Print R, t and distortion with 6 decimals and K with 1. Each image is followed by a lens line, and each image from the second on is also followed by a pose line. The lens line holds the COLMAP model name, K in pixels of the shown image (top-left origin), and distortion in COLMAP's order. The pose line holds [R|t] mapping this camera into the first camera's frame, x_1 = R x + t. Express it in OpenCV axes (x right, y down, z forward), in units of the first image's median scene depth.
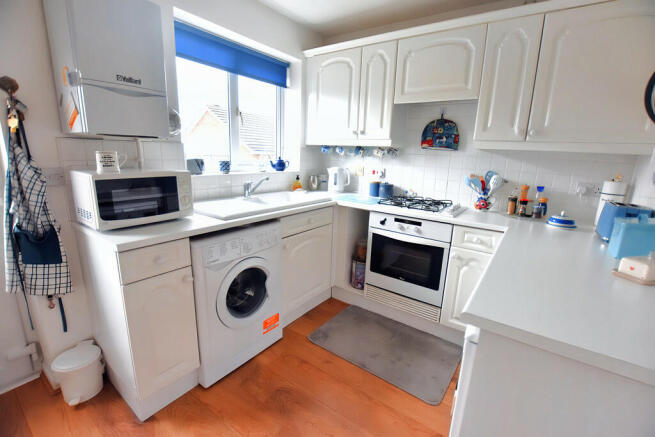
lens RADIAL K [[290.6, 0, 326.3], [0, 290.6, 218.7], [0, 0, 1]] dist [-0.026524, 0.000137]
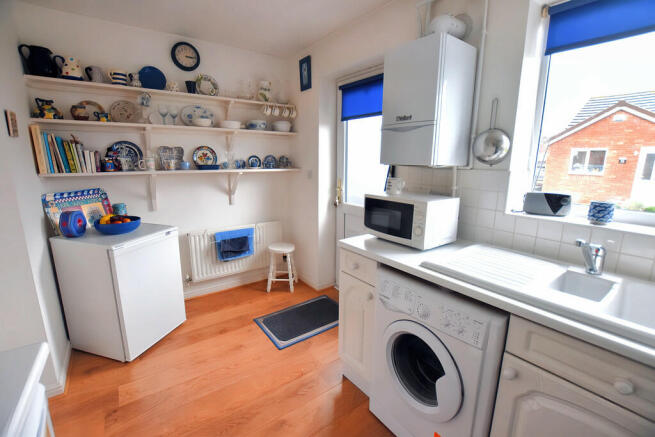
lens RADIAL K [[290.6, 0, 326.3], [0, 290.6, 218.7], [0, 0, 1]] dist [-0.026524, 0.000137]
pose [[-0.303818, 0.158552, -0.939445, 0.328922], [-0.228981, 0.945000, 0.233542, -0.172202], [0.924804, 0.286069, -0.250803, 0.638410]]
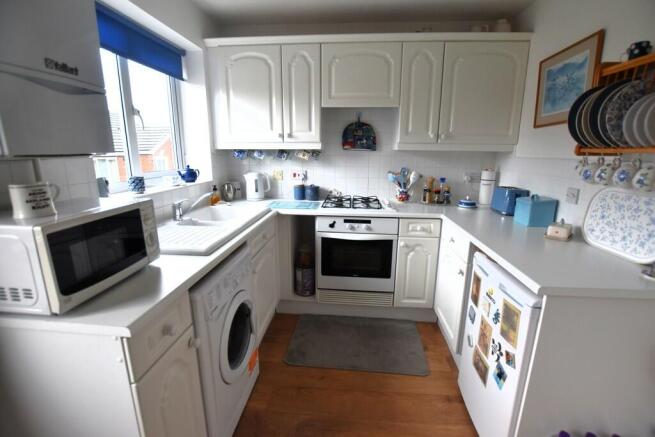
lens RADIAL K [[301.2, 0, 327.0], [0, 301.2, 219.9], [0, 0, 1]] dist [-0.024814, 0.000605]
pose [[0.859174, -0.146879, 0.490150, -0.317355], [0.139202, 0.988881, 0.052325, -0.060724], [-0.492386, 0.023274, 0.870066, 0.089327]]
